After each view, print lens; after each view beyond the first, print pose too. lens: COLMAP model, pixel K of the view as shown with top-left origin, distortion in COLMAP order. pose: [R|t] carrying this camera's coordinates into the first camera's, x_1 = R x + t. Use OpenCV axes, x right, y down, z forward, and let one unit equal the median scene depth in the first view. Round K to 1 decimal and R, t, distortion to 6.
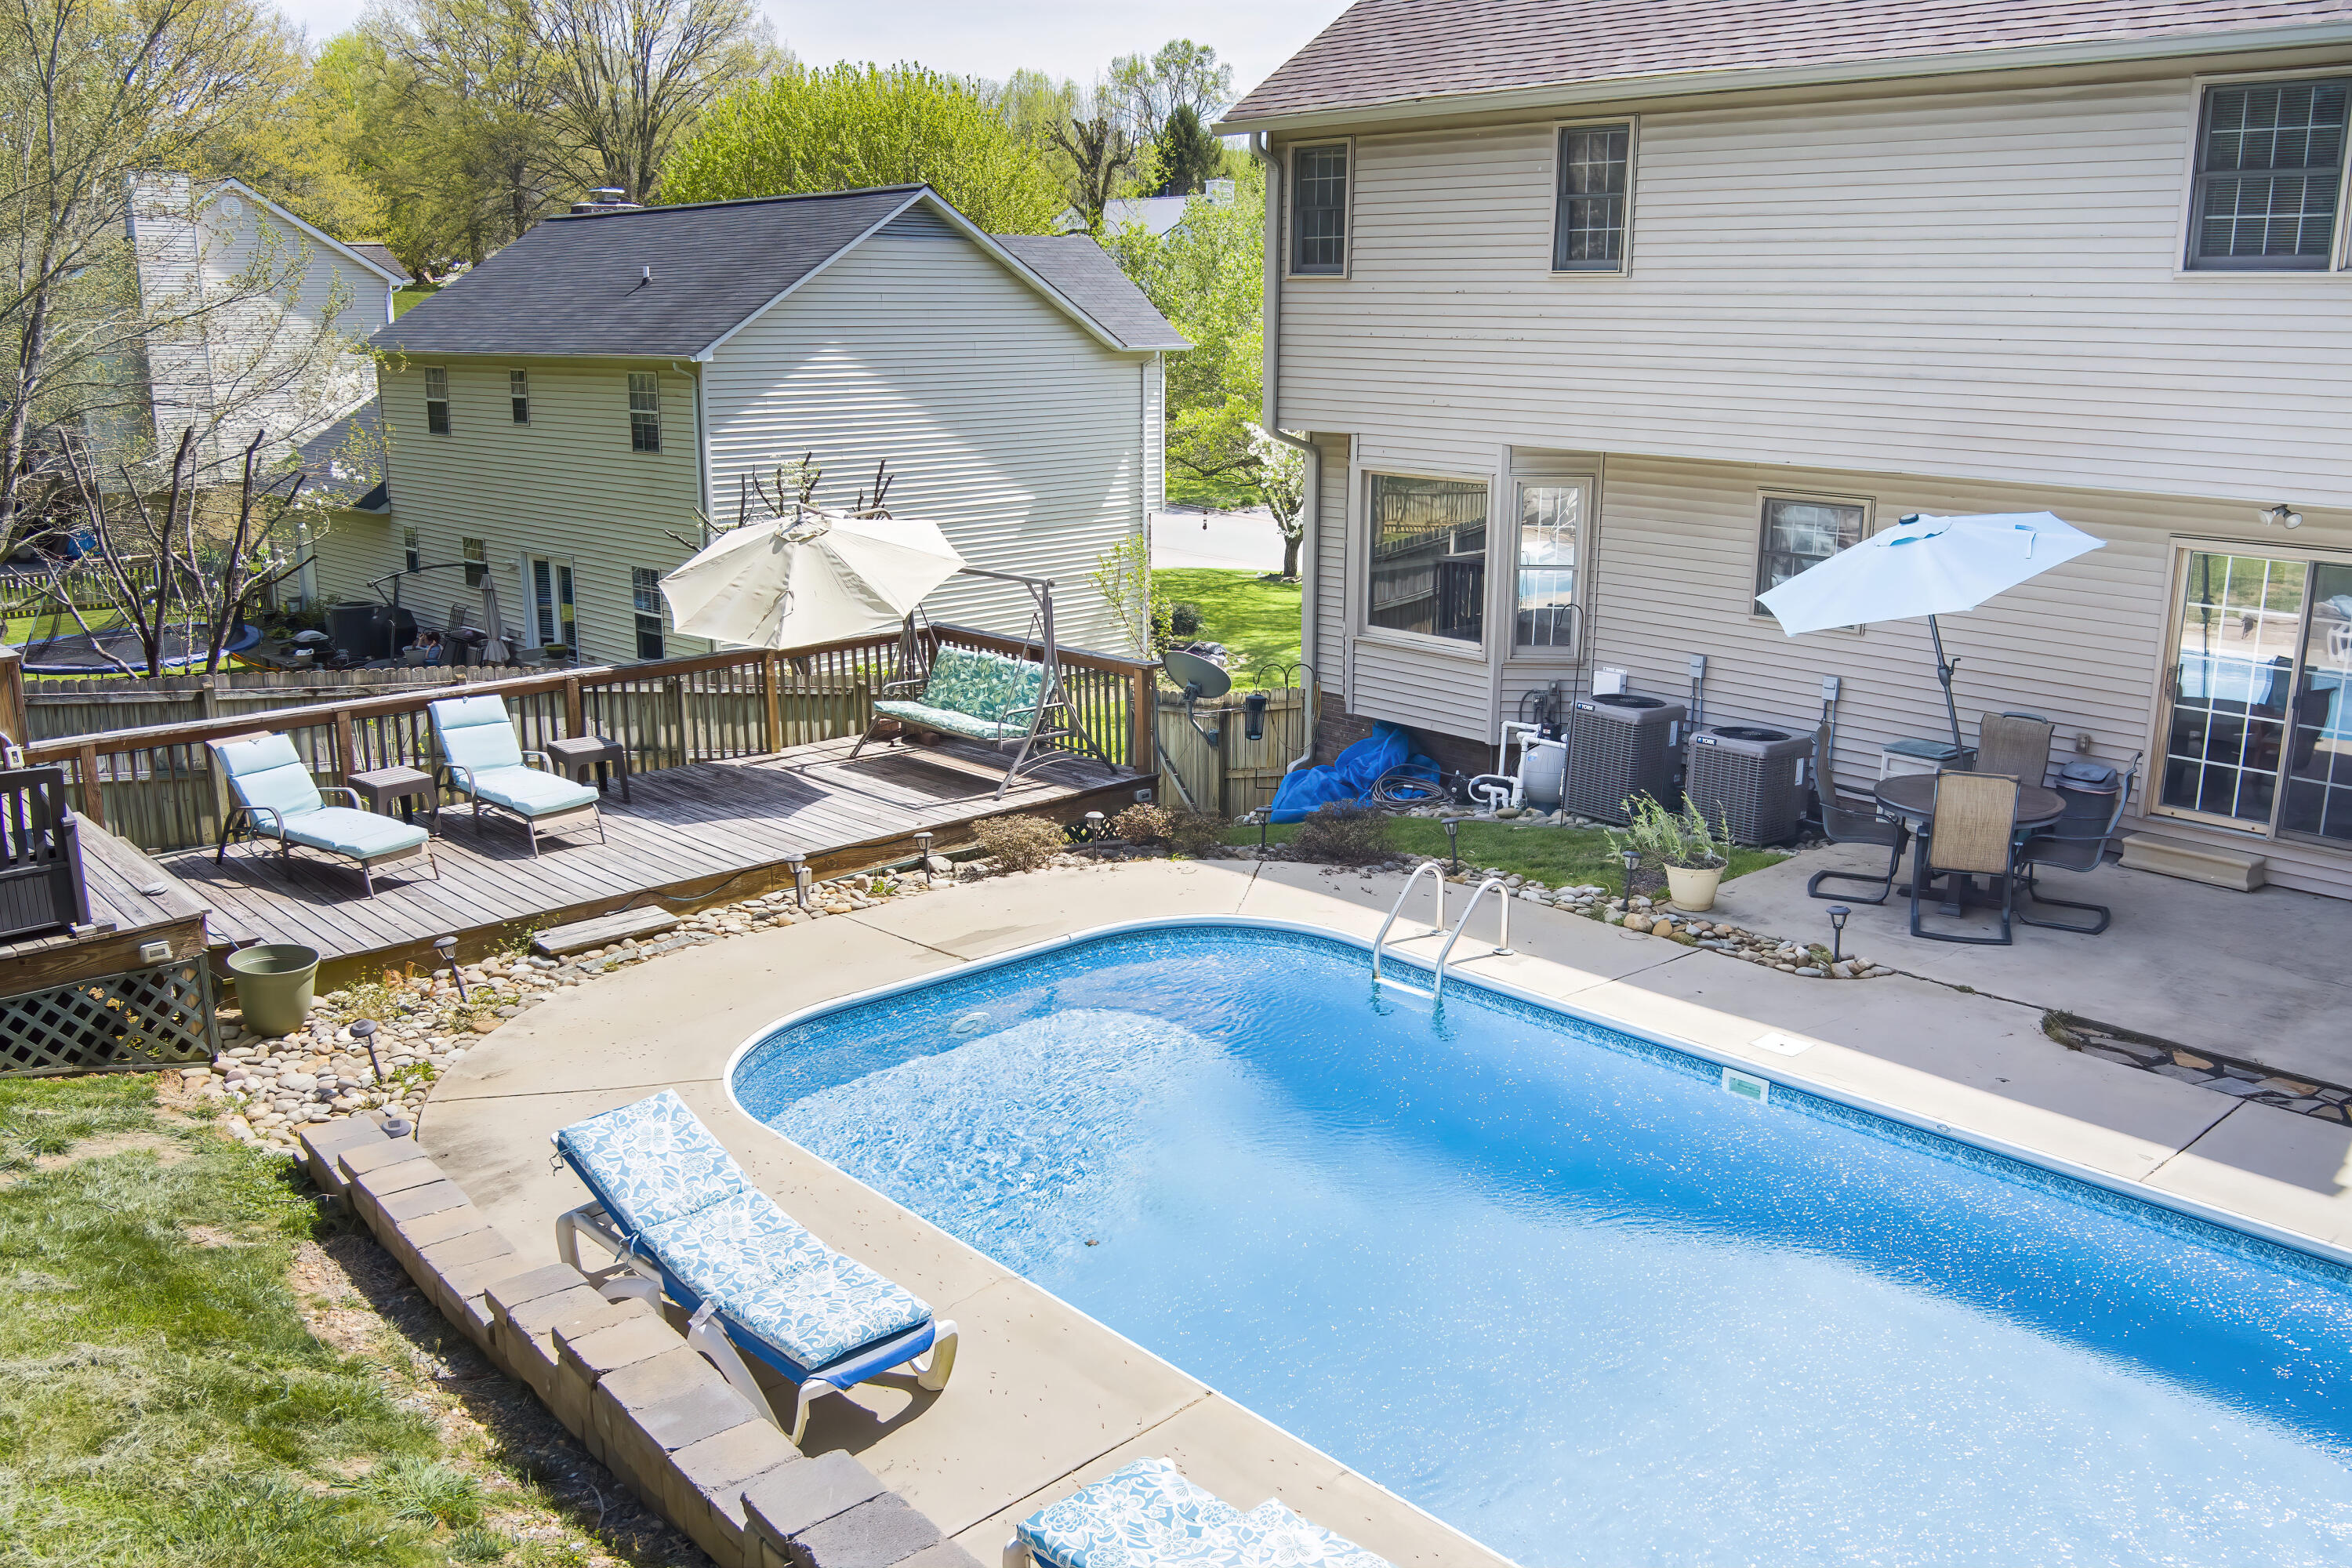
lens RADIAL K [[1896.6, 0, 1172.7], [0, 1896.6, 803.8], [0, 0, 1]] dist [-0.076079, 0.028524]
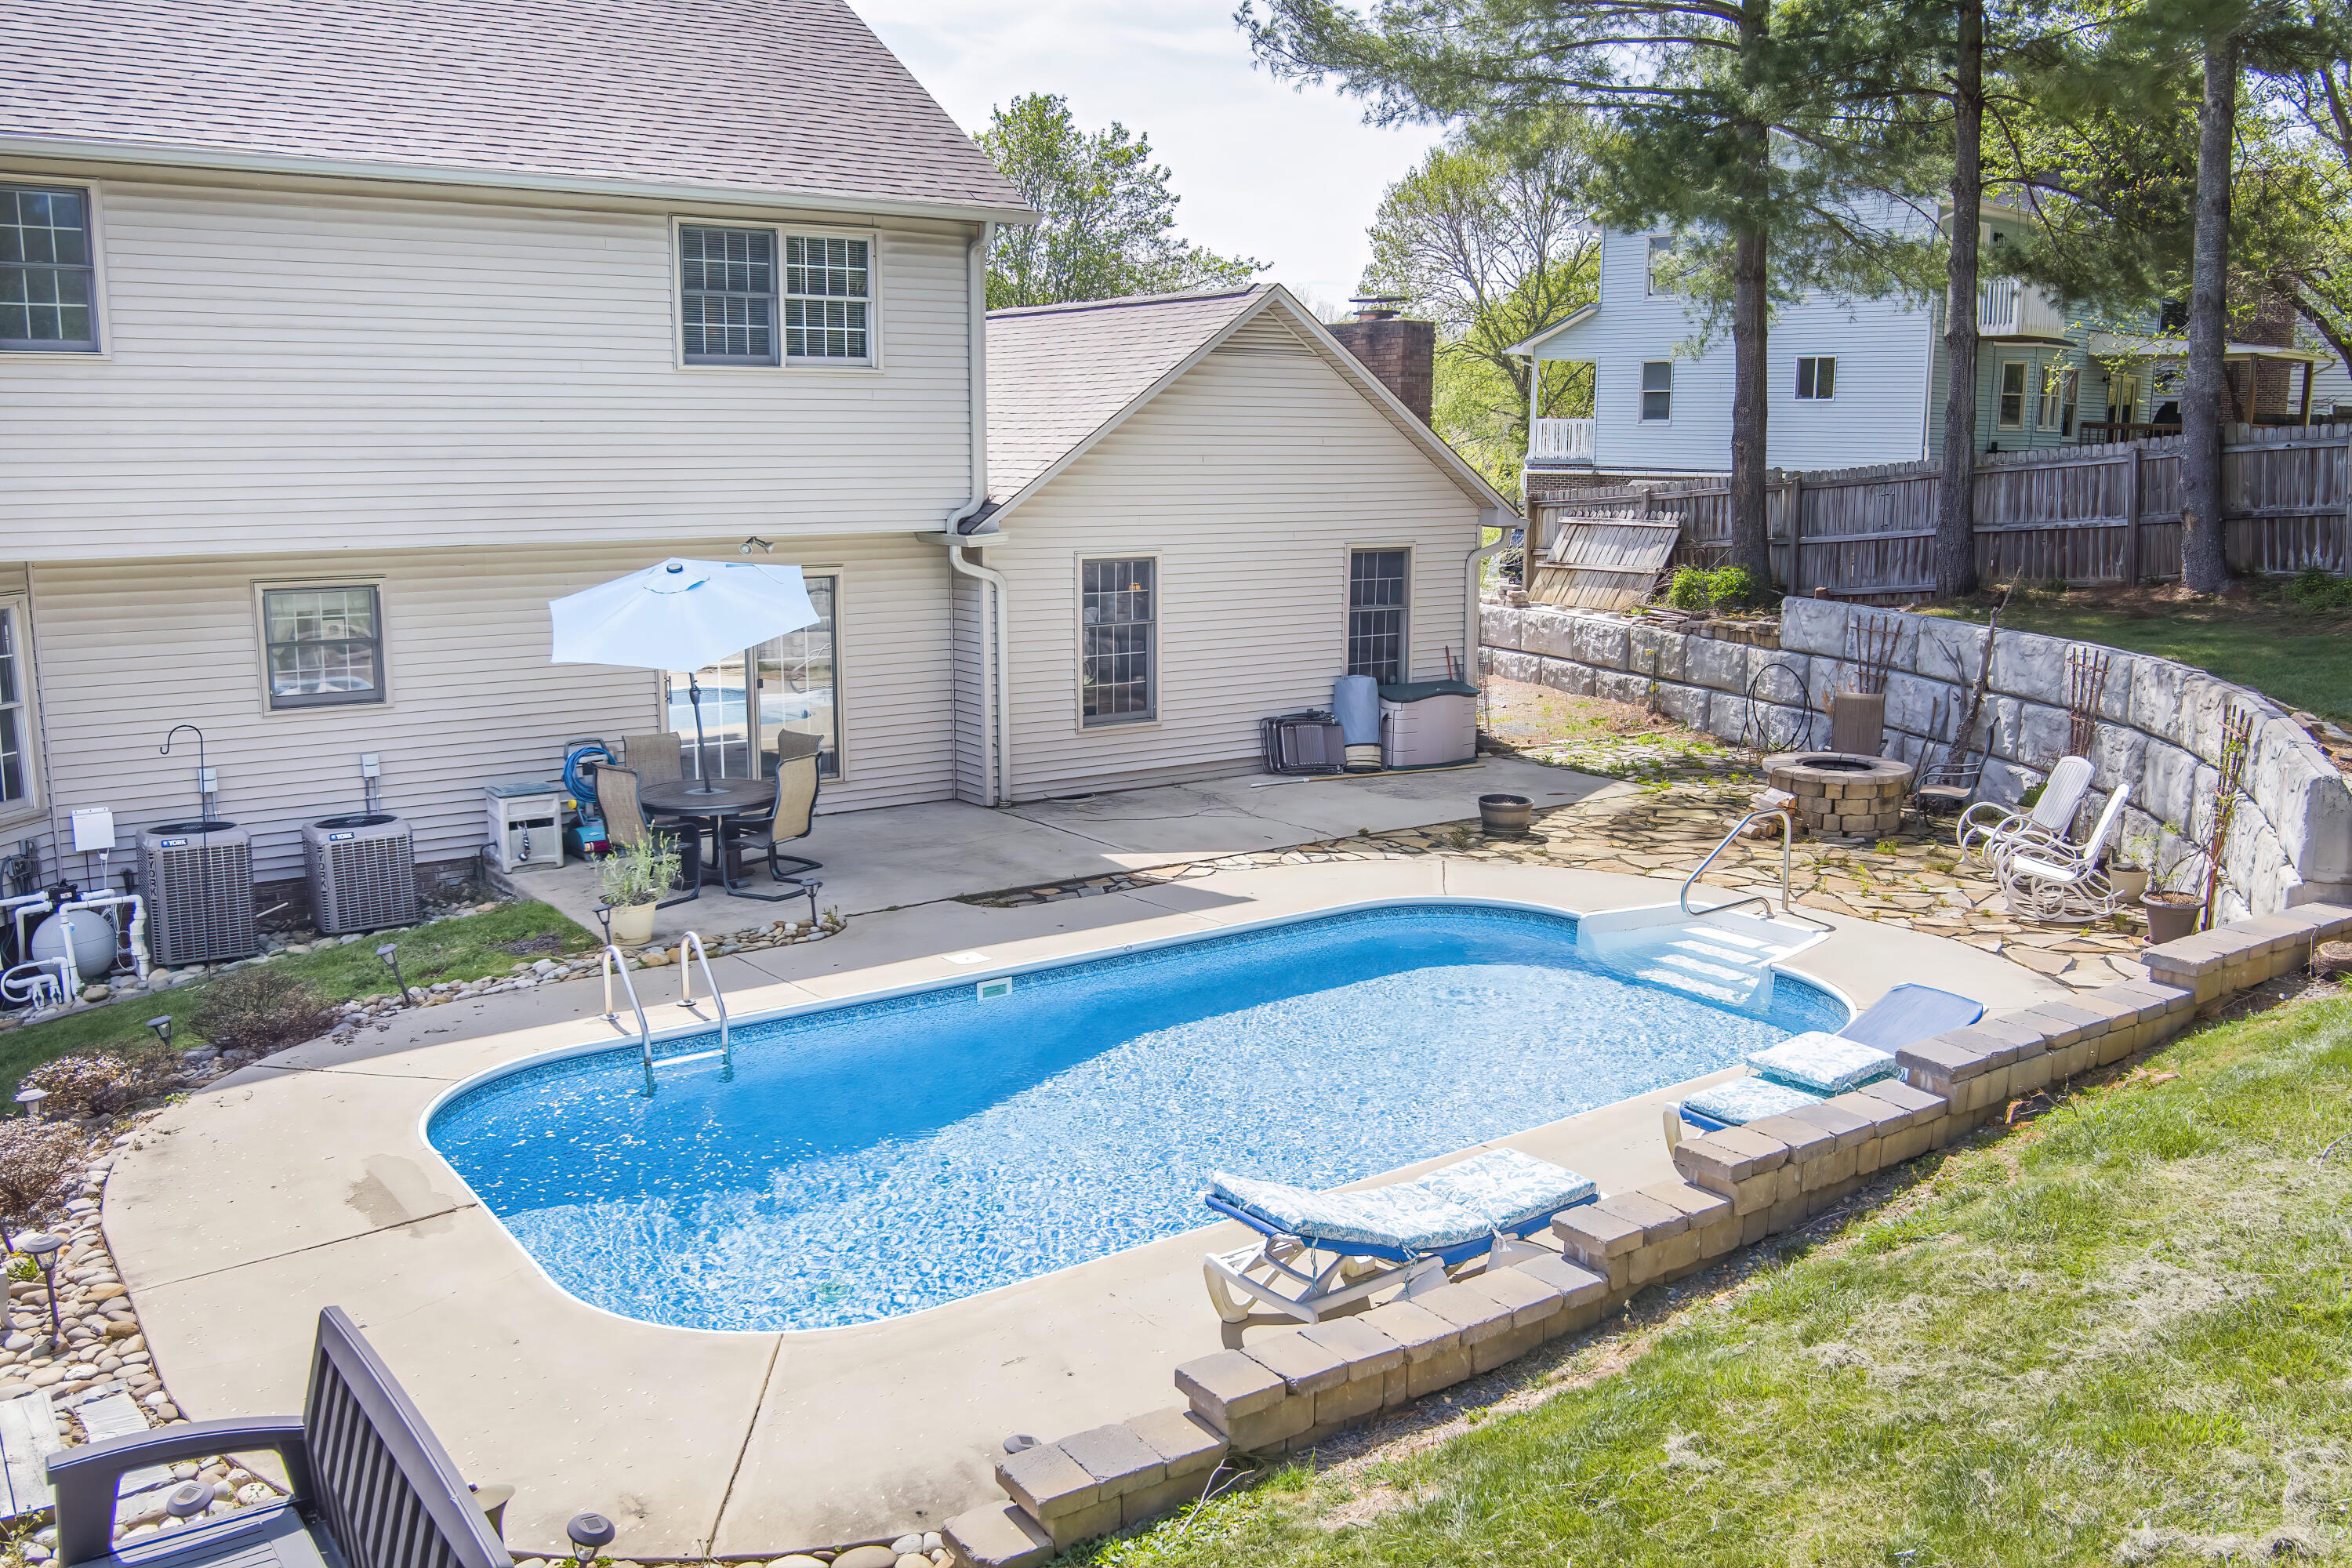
lens RADIAL K [[1896.6, 0, 1172.7], [0, 1896.6, 803.8], [0, 0, 1]] dist [-0.076079, 0.028524]
pose [[0.109553, -0.188676, 0.975910, -0.624791], [0.247175, 0.956149, 0.157109, -0.097687], [-0.962758, 0.224008, 0.151385, 0.451521]]
